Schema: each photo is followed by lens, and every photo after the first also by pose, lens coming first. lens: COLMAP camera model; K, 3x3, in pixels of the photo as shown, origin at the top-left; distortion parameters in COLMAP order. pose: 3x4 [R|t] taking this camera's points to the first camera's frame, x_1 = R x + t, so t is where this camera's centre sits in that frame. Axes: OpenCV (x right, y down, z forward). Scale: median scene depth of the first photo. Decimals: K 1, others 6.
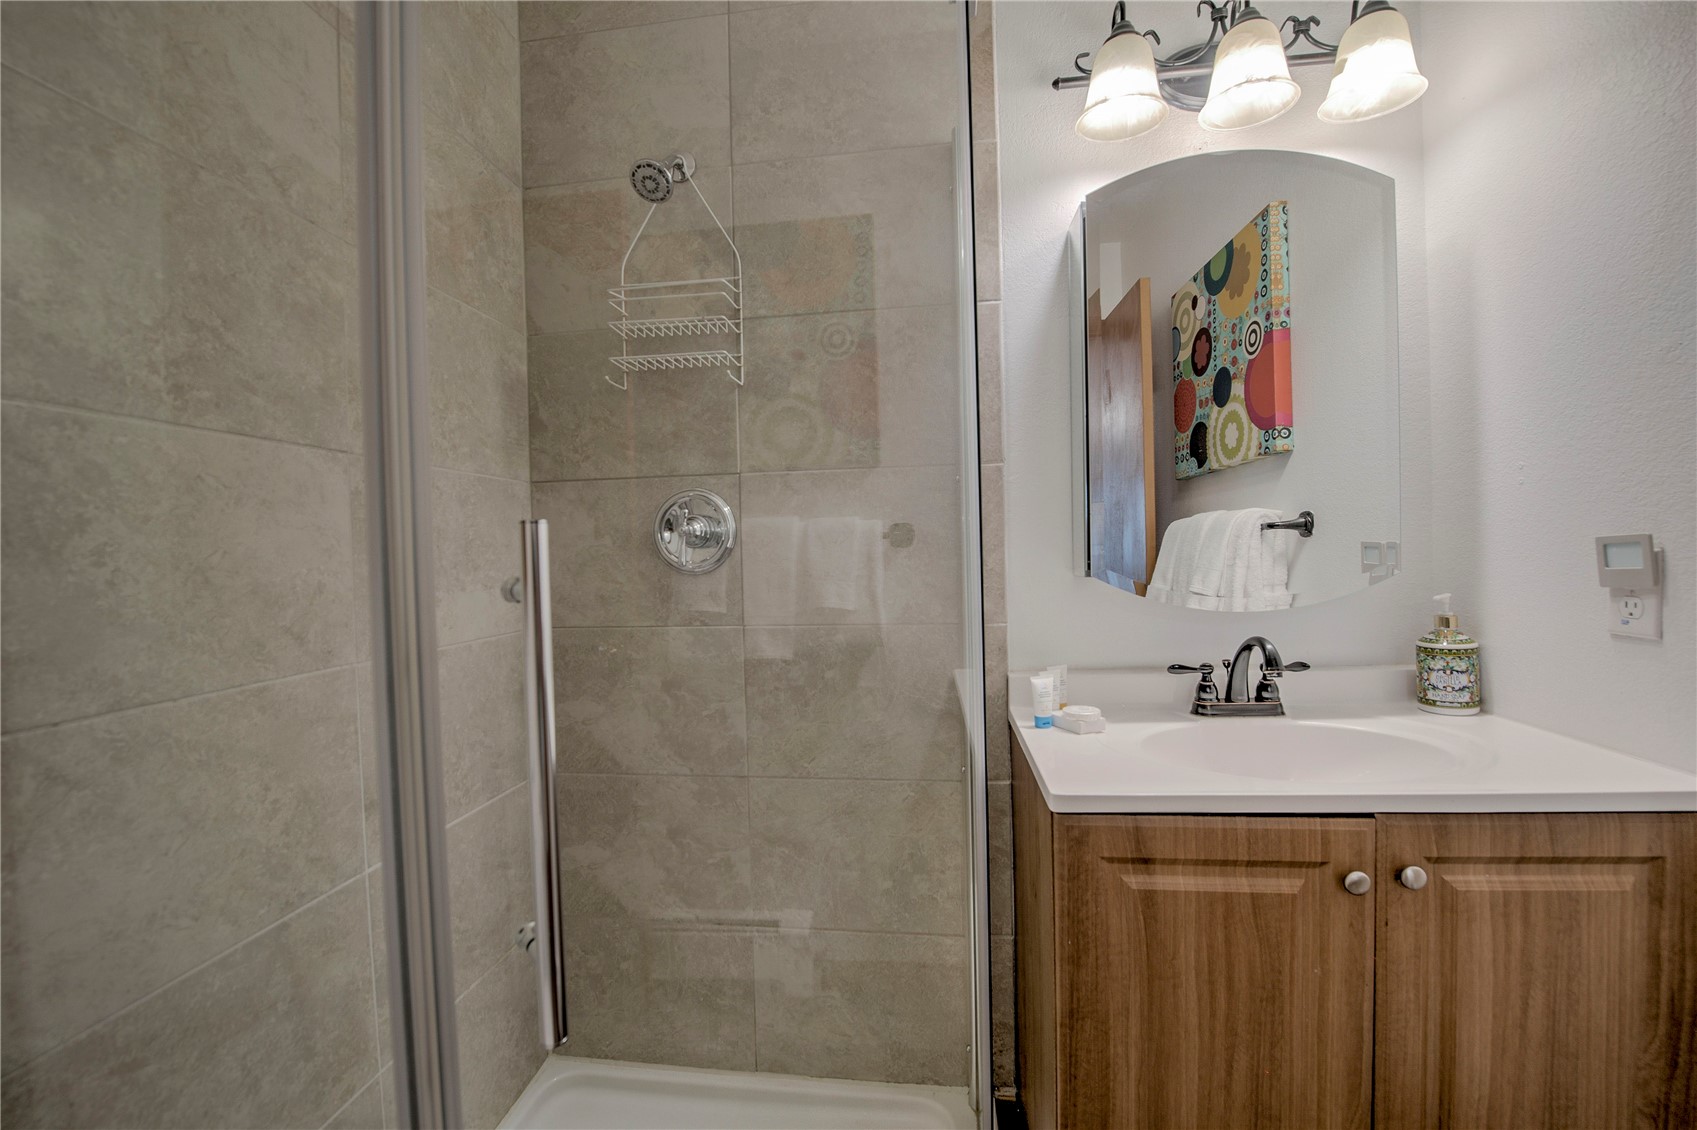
lens RADIAL K [[690.2, 0, 844.2], [0, 690.2, 567.5], [0, 0, 1]] dist [-0.016090, -0.002809]
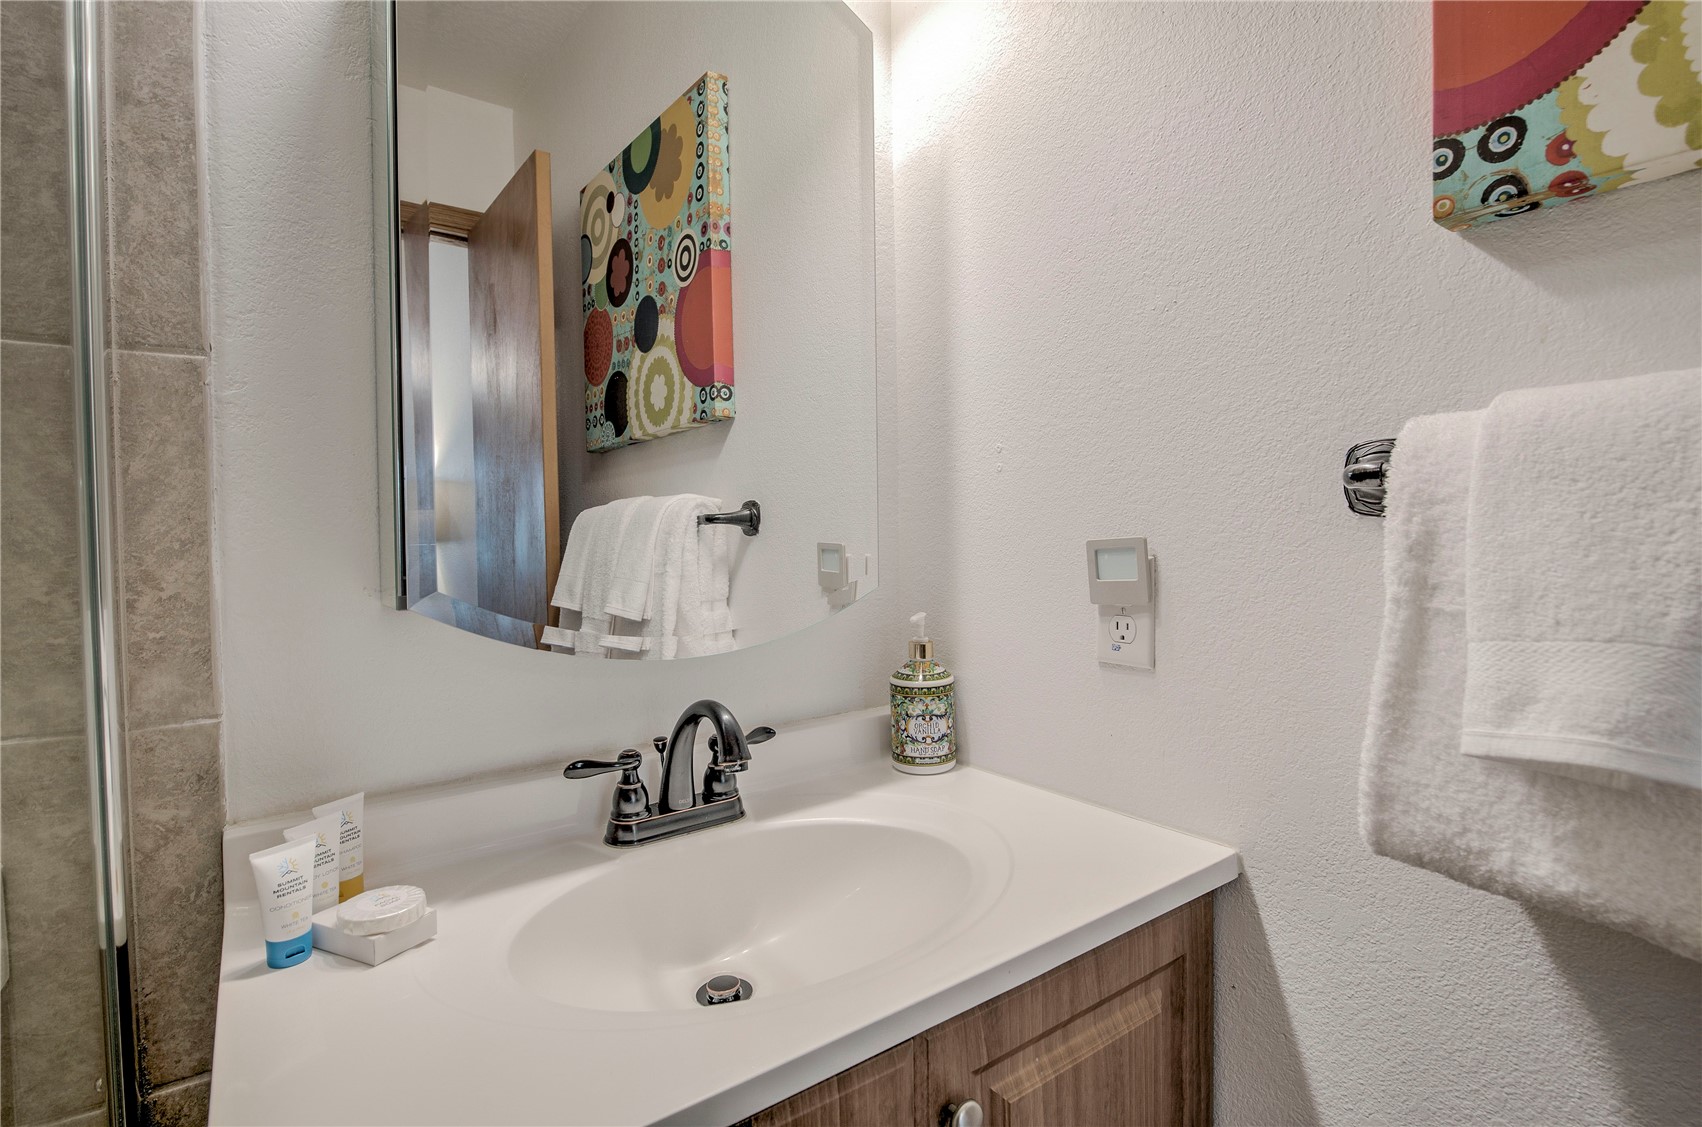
lens RADIAL K [[813.0, 0, 836.9], [0, 813.0, 564.3], [0, 0, 1]] dist [-0.012474, -0.001103]
pose [[0.740034, -0.005757, 0.672545, 0.182887], [0.009588, 0.999952, -0.001990, -0.012952], [-0.672501, 0.007920, 0.740054, 0.346568]]
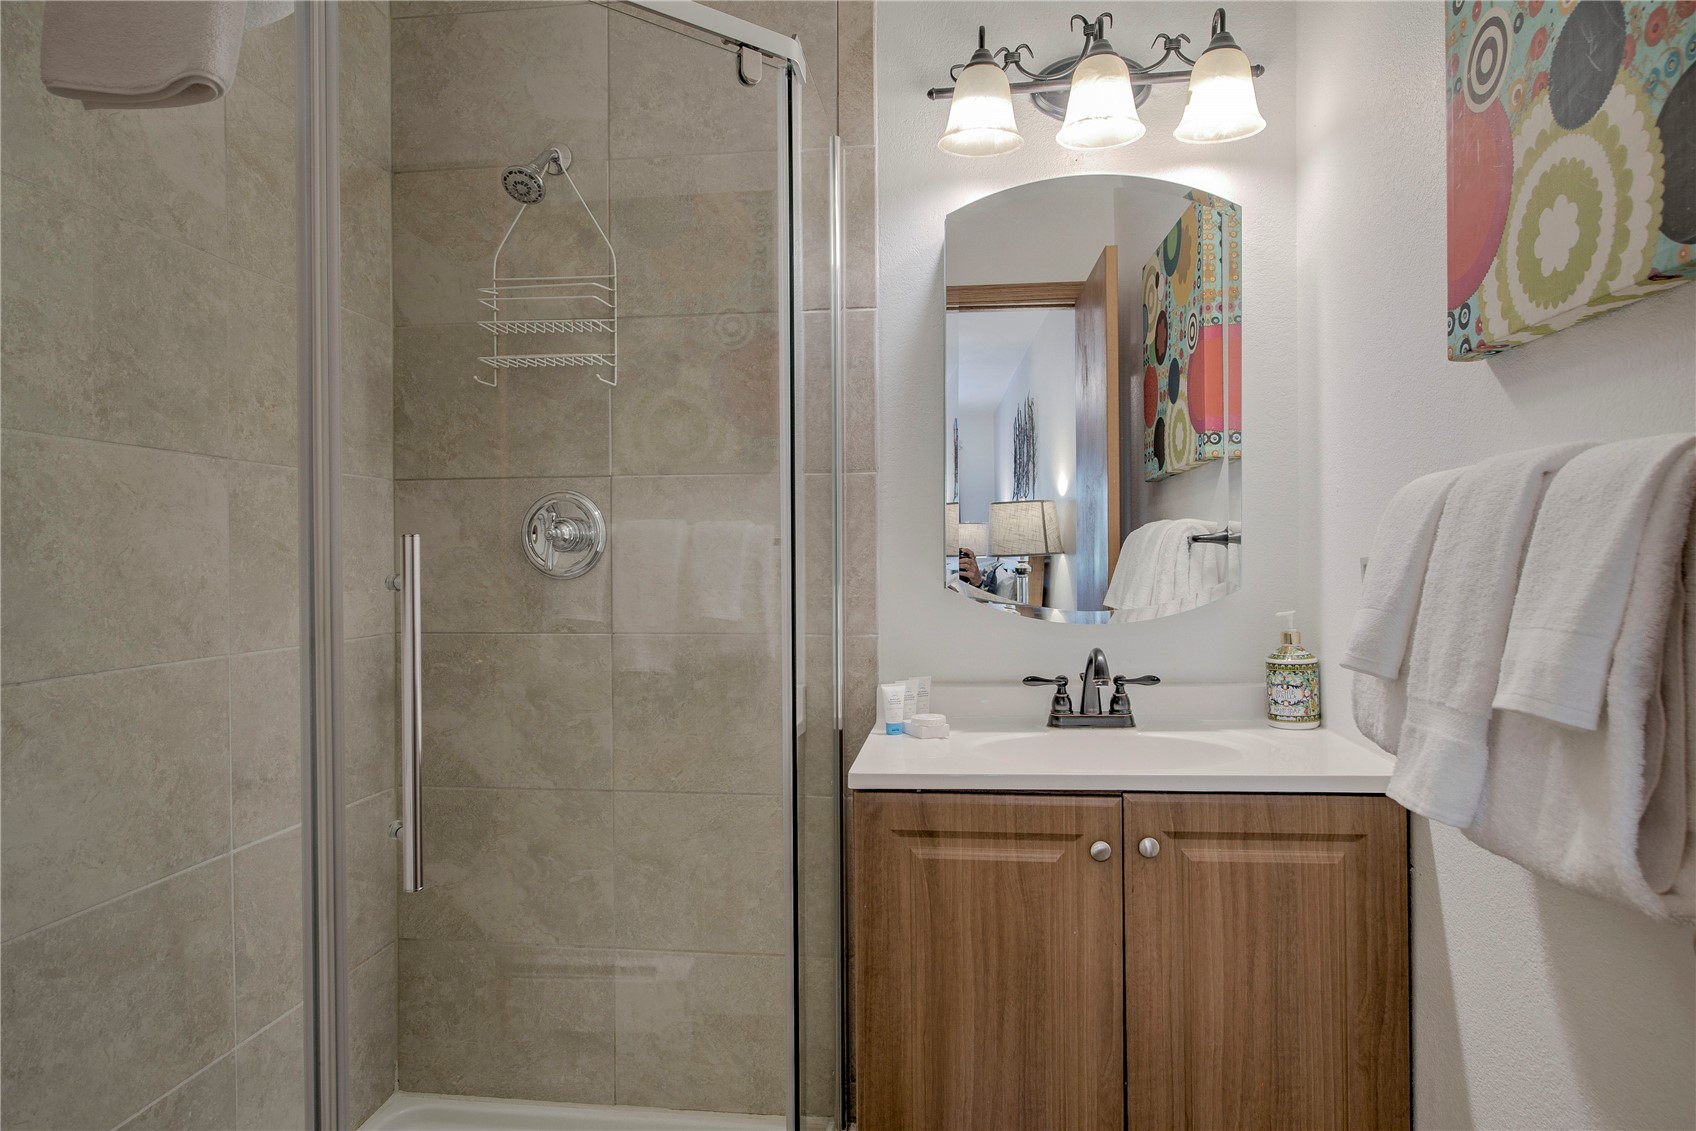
lens RADIAL K [[1053.5, 0, 858.5], [0, 1053.5, 564.9], [0, 0, 1]] dist [-0.001832, -0.000587]
pose [[0.999816, 0.018329, 0.005674, 0.199902], [-0.018234, 0.999699, -0.016401, 0.006725], [-0.005973, 0.016295, 0.999849, -0.506484]]
